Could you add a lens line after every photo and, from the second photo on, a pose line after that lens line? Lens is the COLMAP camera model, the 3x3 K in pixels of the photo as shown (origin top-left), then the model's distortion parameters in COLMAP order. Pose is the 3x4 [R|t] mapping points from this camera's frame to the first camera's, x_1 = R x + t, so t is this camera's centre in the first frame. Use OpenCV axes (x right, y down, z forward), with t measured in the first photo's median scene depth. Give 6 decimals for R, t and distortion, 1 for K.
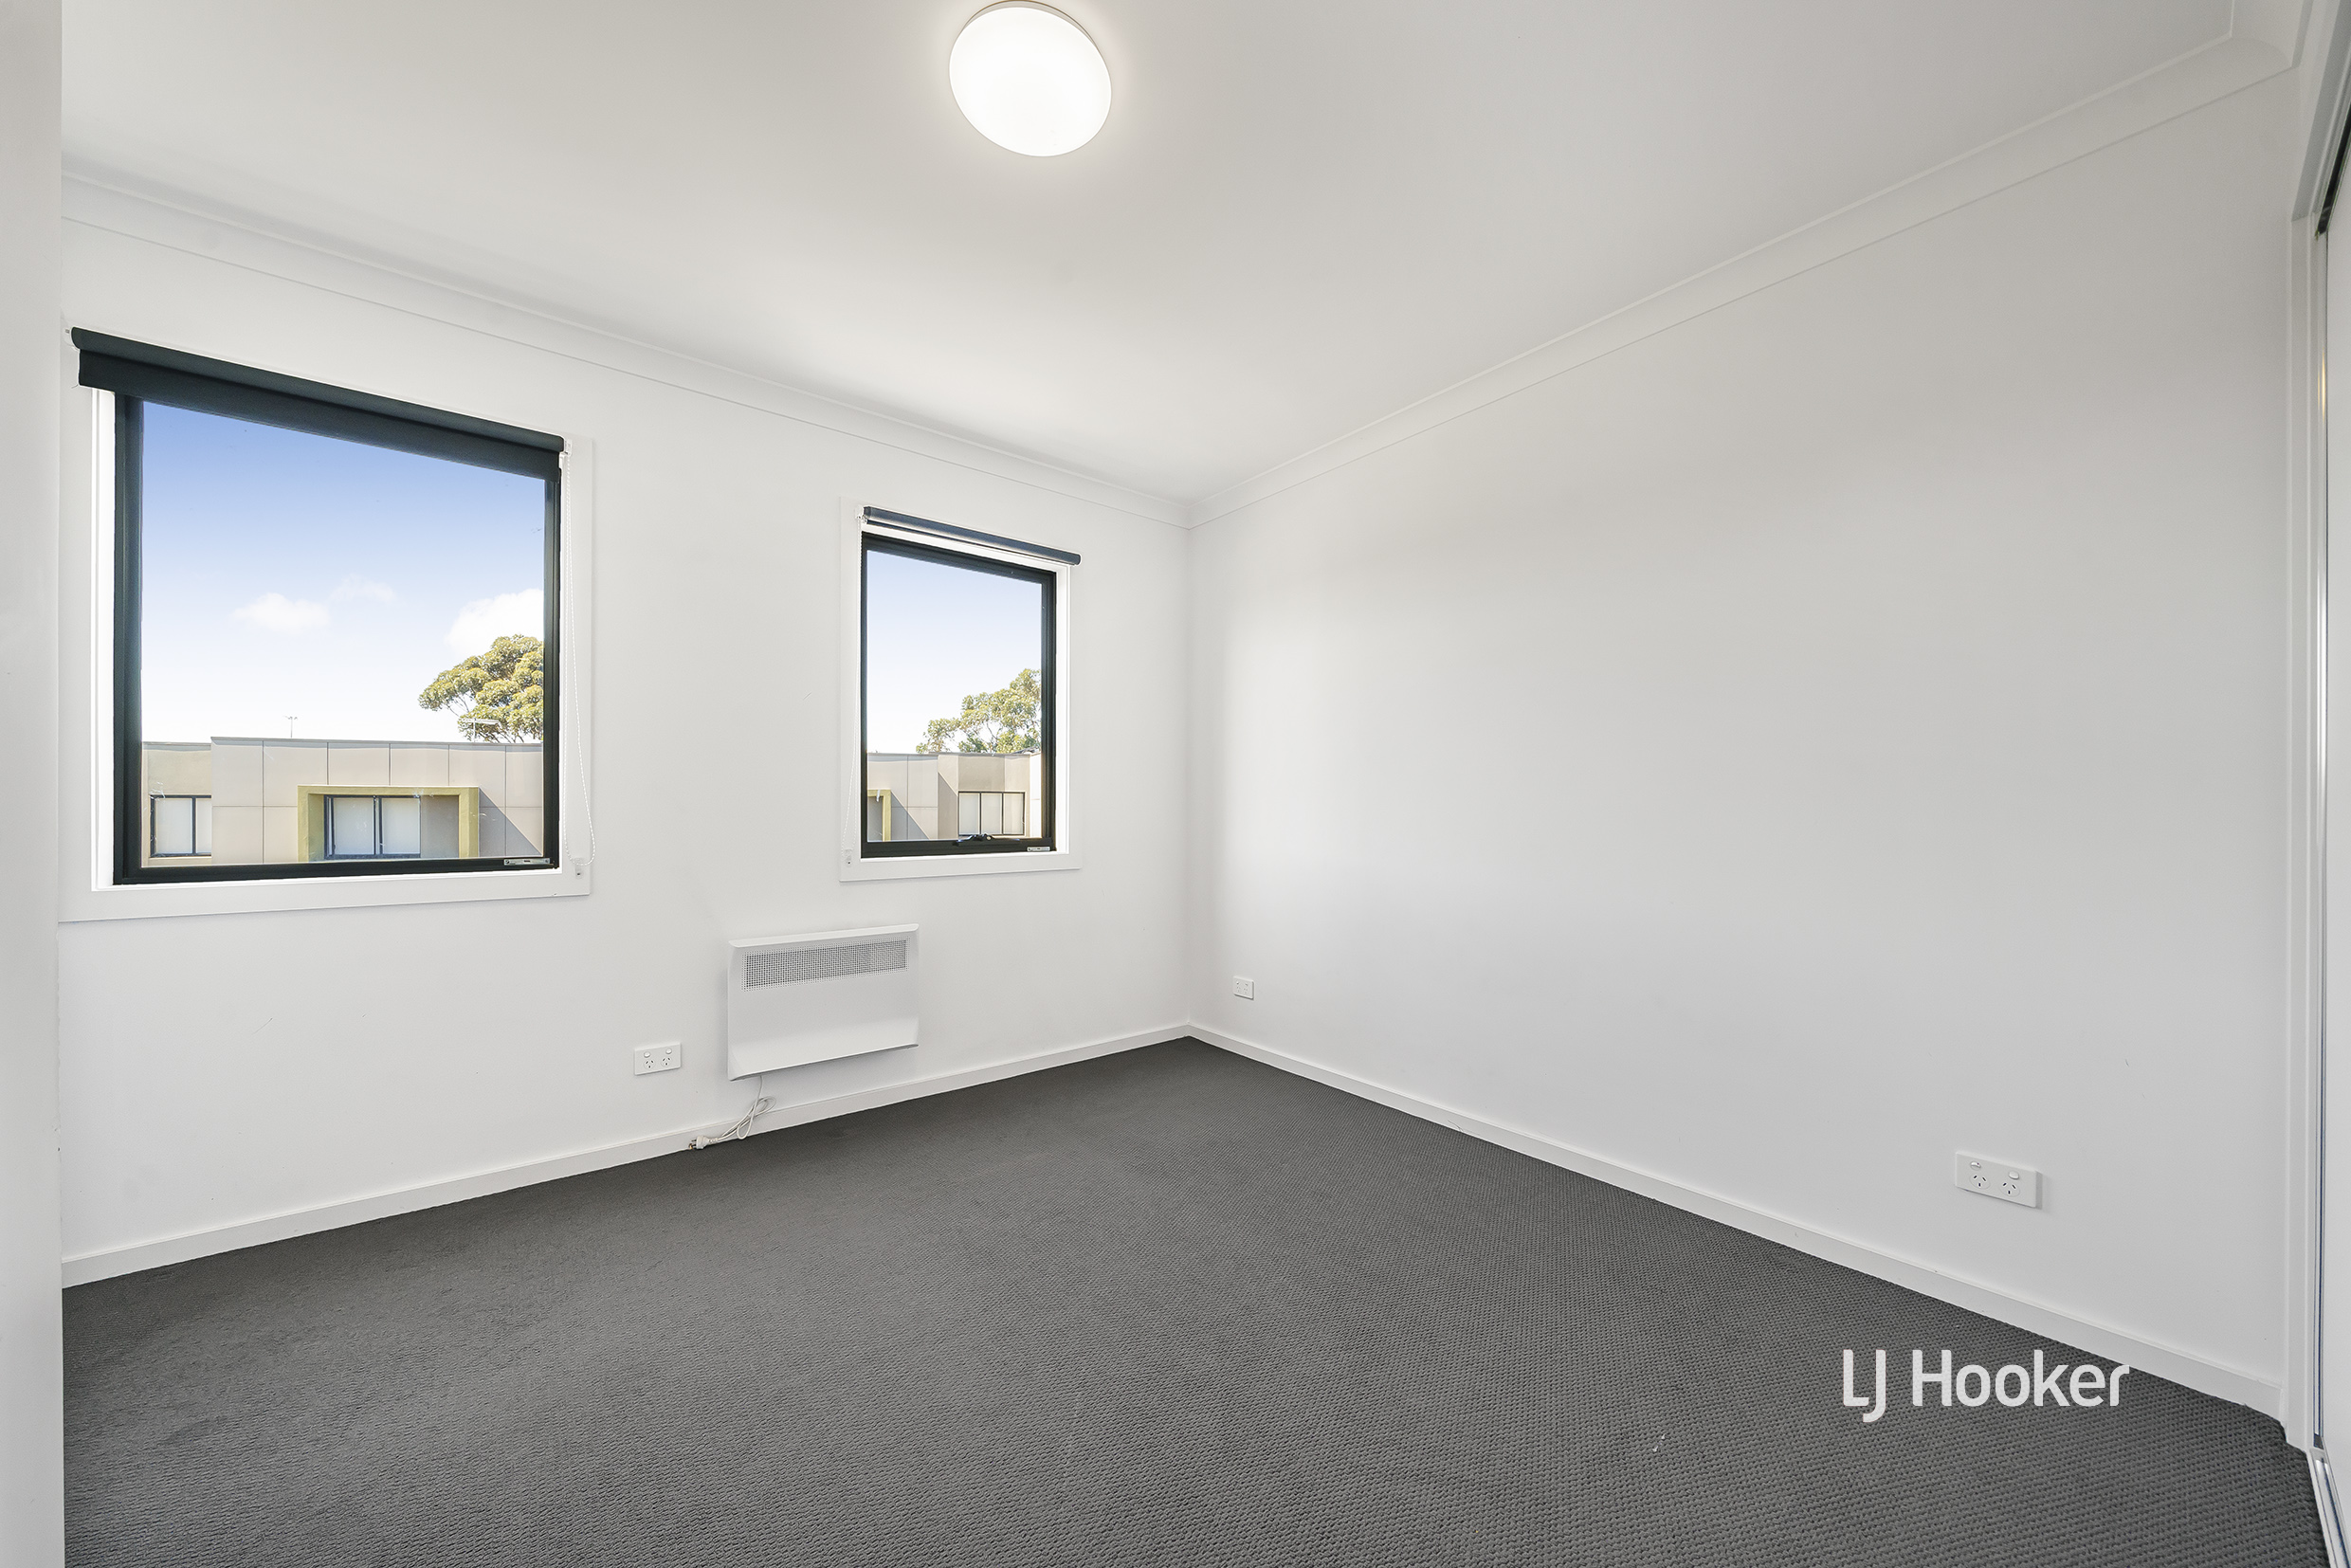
lens RADIAL K [[805.1, 0, 1175.6], [0, 805.1, 808.9], [0, 0, 1]] dist [-0.000284, -0.000049]
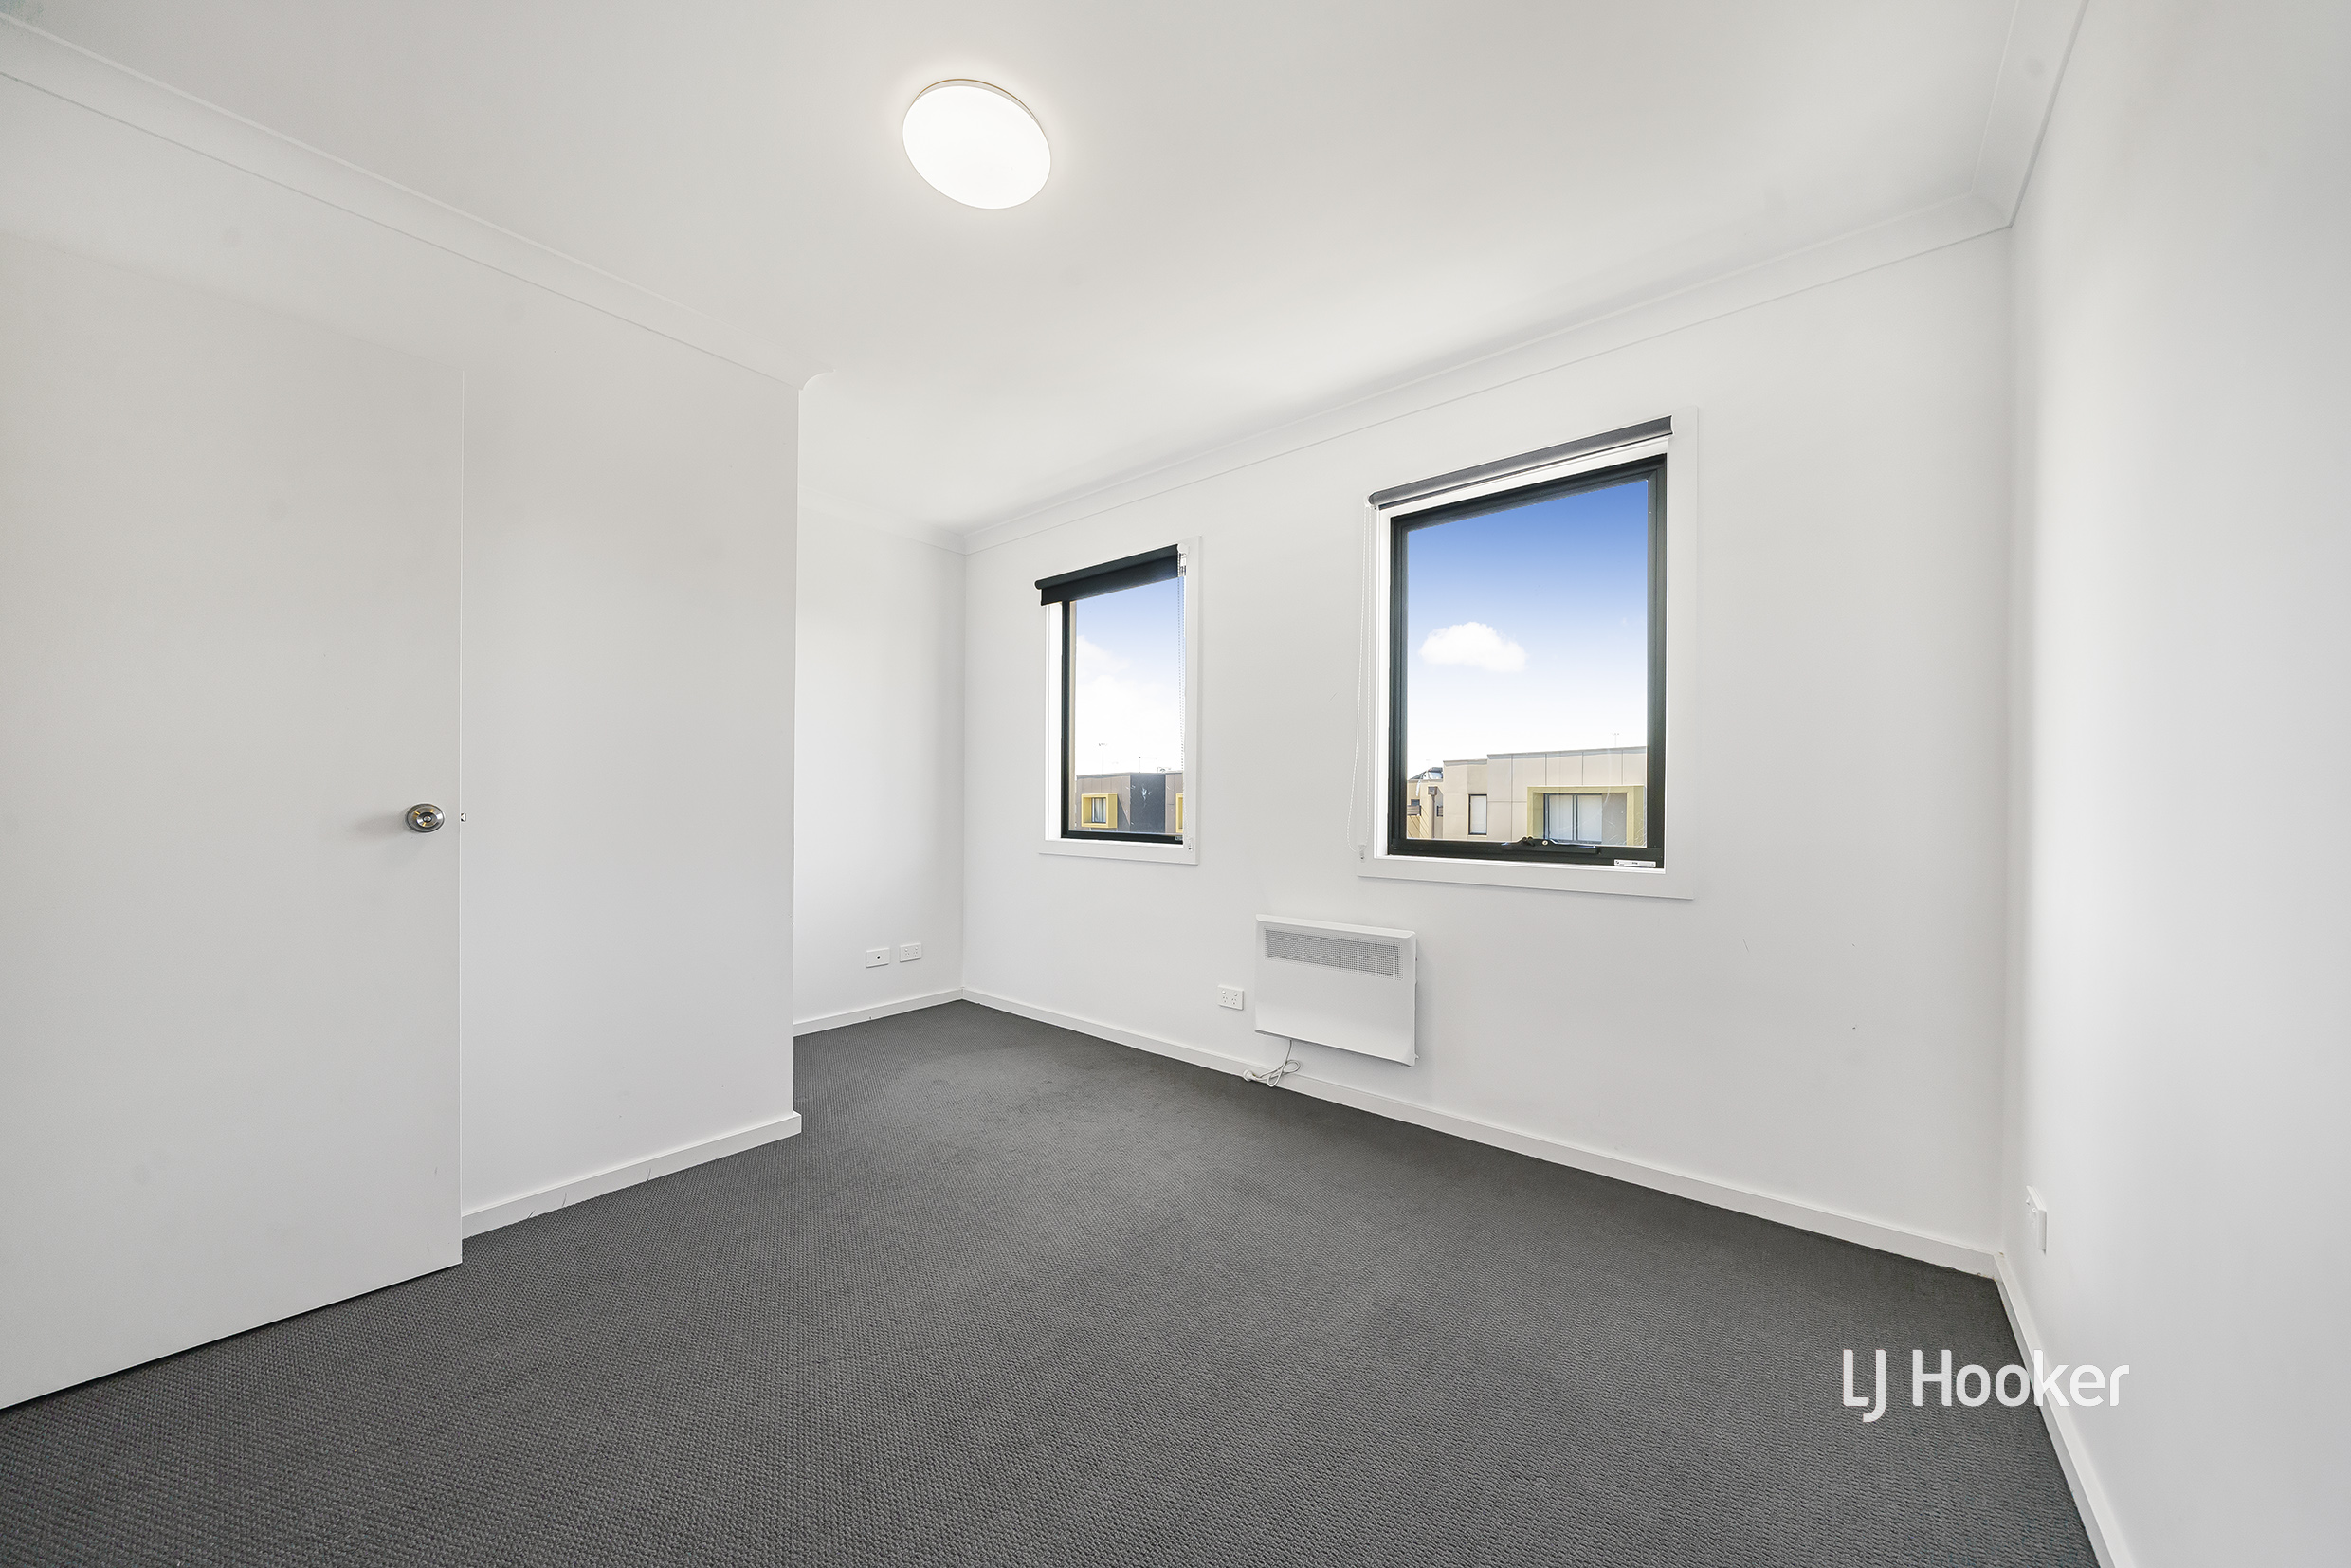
lens RADIAL K [[803.3, 0, 1171.7], [0, 803.3, 801.4], [0, 0, 1]] dist [0.000281, -0.000043]
pose [[0.207986, 0.001244, -0.978131, 0.432451], [-0.005631, 0.999984, 0.000075, -0.001319], [0.978116, 0.005493, 0.207990, 0.469604]]
